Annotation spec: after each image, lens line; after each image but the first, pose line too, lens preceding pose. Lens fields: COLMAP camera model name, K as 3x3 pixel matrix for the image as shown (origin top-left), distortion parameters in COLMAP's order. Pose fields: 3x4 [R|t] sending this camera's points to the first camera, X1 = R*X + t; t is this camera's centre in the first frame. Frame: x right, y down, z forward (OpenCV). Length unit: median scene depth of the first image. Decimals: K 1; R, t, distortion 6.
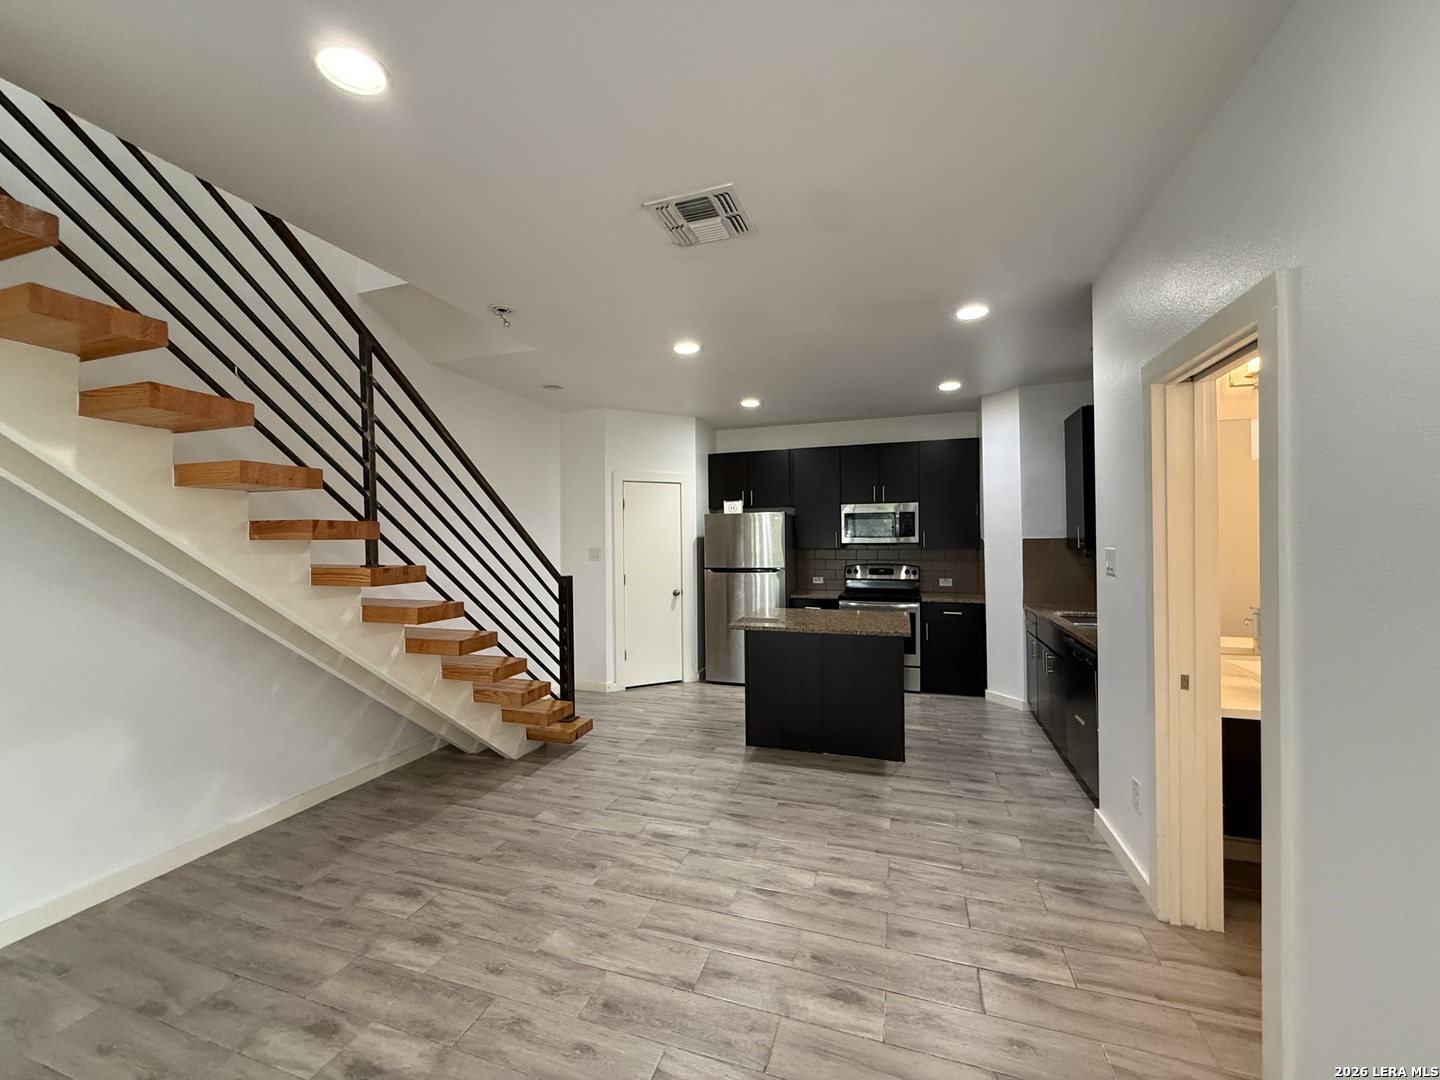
lens RADIAL K [[573.6, 0, 718.2], [0, 573.6, 541.5], [0, 0, 1]] dist [-0.002042, 0.000186]
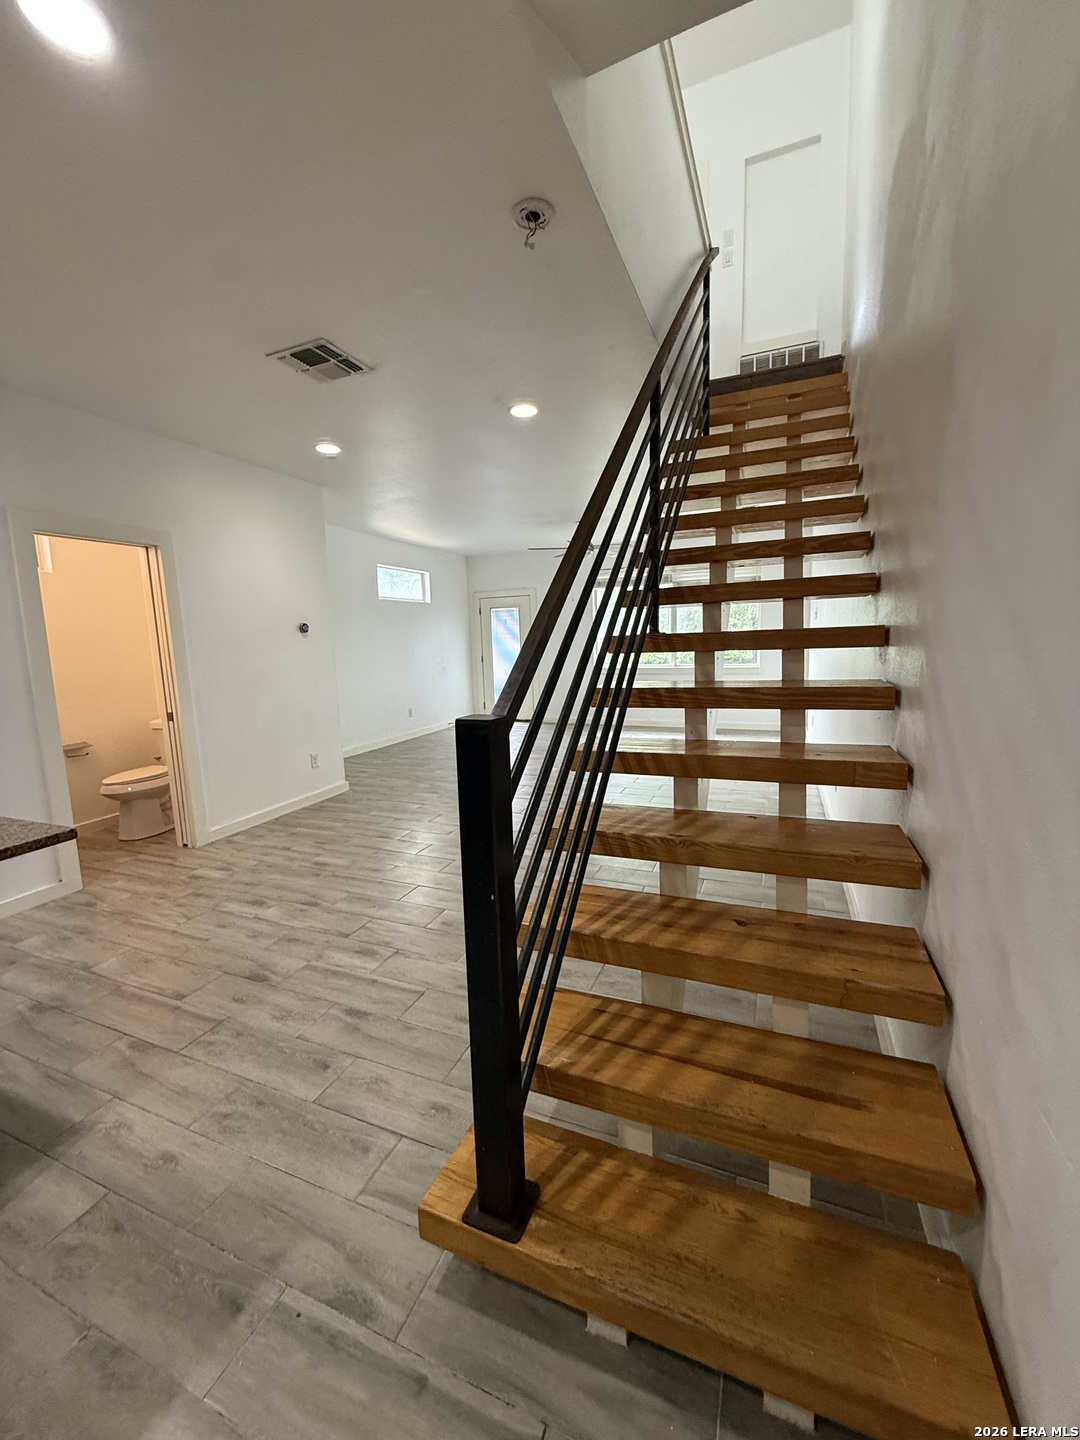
lens RADIAL K [[573.6, 0, 539.8], [0, 573.6, 721.6], [0, 0, 1]] dist [-0.002042, 0.000186]
pose [[-0.996155, 0.028069, 0.082985, -0.437710], [0.040022, 0.988463, 0.146078, 0.034087], [-0.077927, 0.148838, -0.985786, 1.749919]]
